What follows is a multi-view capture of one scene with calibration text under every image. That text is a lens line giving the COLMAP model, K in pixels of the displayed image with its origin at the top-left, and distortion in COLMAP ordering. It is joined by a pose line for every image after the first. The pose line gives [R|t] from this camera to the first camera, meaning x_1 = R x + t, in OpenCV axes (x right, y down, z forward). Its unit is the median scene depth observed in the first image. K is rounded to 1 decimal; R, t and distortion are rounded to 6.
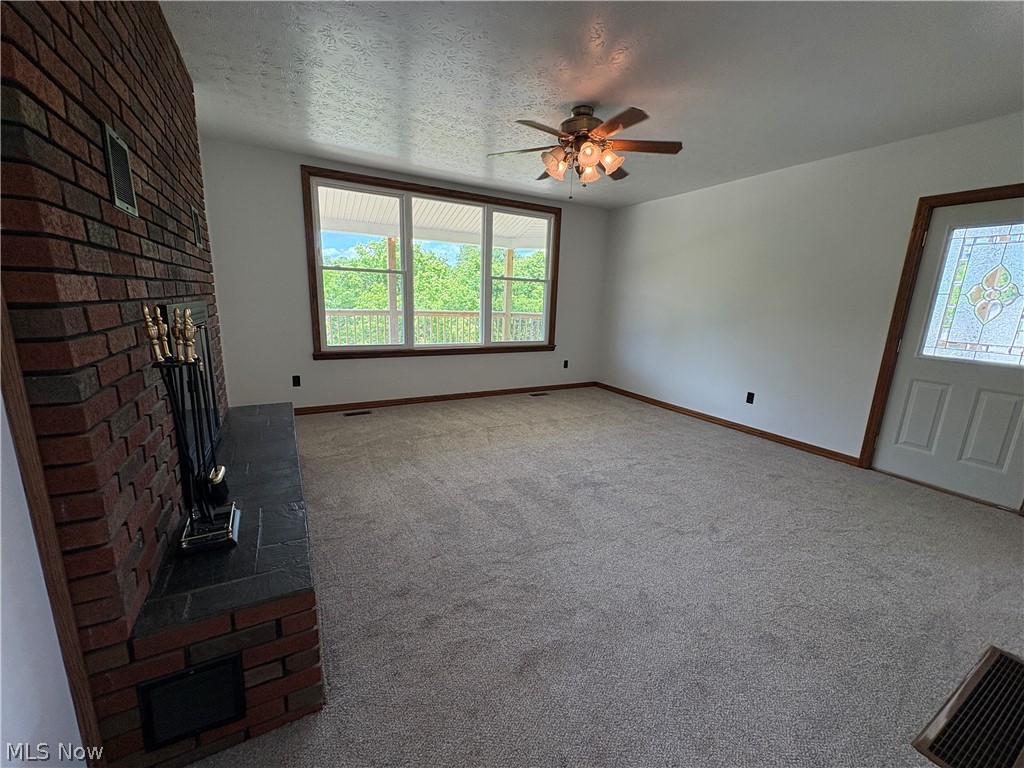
lens RADIAL K [[409.3, 0, 512.0], [0, 409.3, 384.0], [0, 0, 1]] dist [-0.000995, -0.000232]
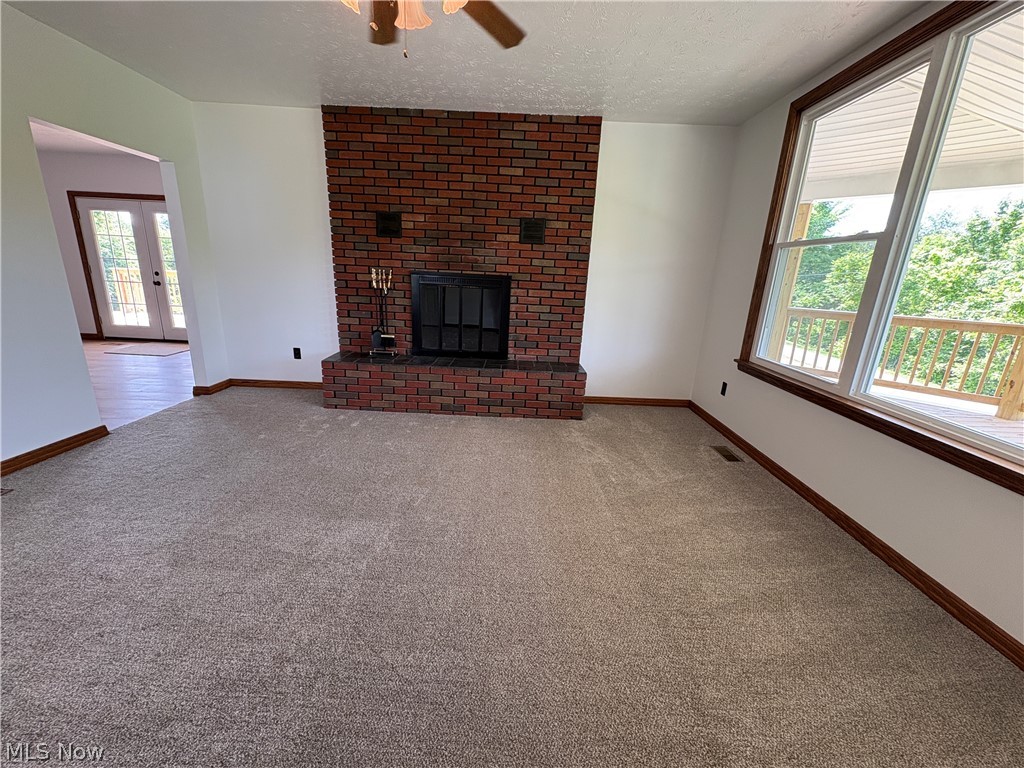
lens RADIAL K [[409.3, 0, 512.0], [0, 409.3, 384.0], [0, 0, 1]] dist [-0.000995, -0.000232]
pose [[-0.497852, 0.173199, -0.849792, 0.357082], [-0.242869, 0.912806, 0.328328, -0.167376], [0.832561, 0.369847, -0.412378, 0.887152]]
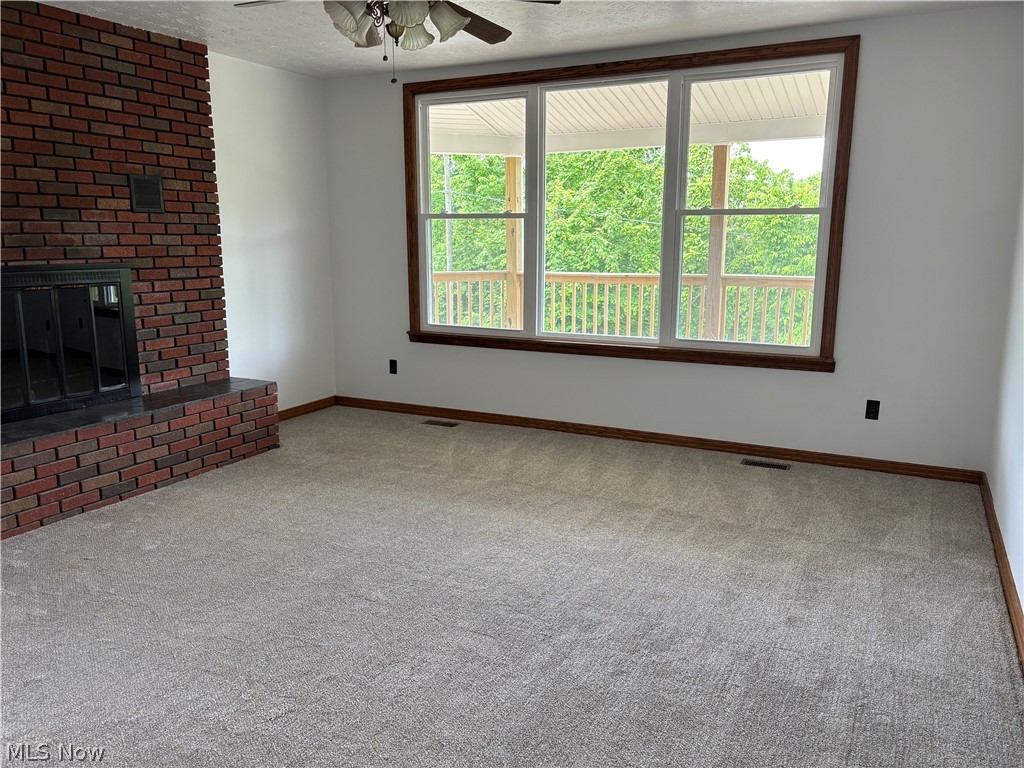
lens RADIAL K [[767.1, 0, 515.7], [0, 767.1, 383.3], [0, 0, 1]] dist [0.072072, -0.091731]
pose [[0.552169, 0.120871, -0.824924, 0.713275], [-0.155588, 0.986993, 0.040474, -0.063643], [0.819086, 0.106000, 0.563793, 0.345016]]
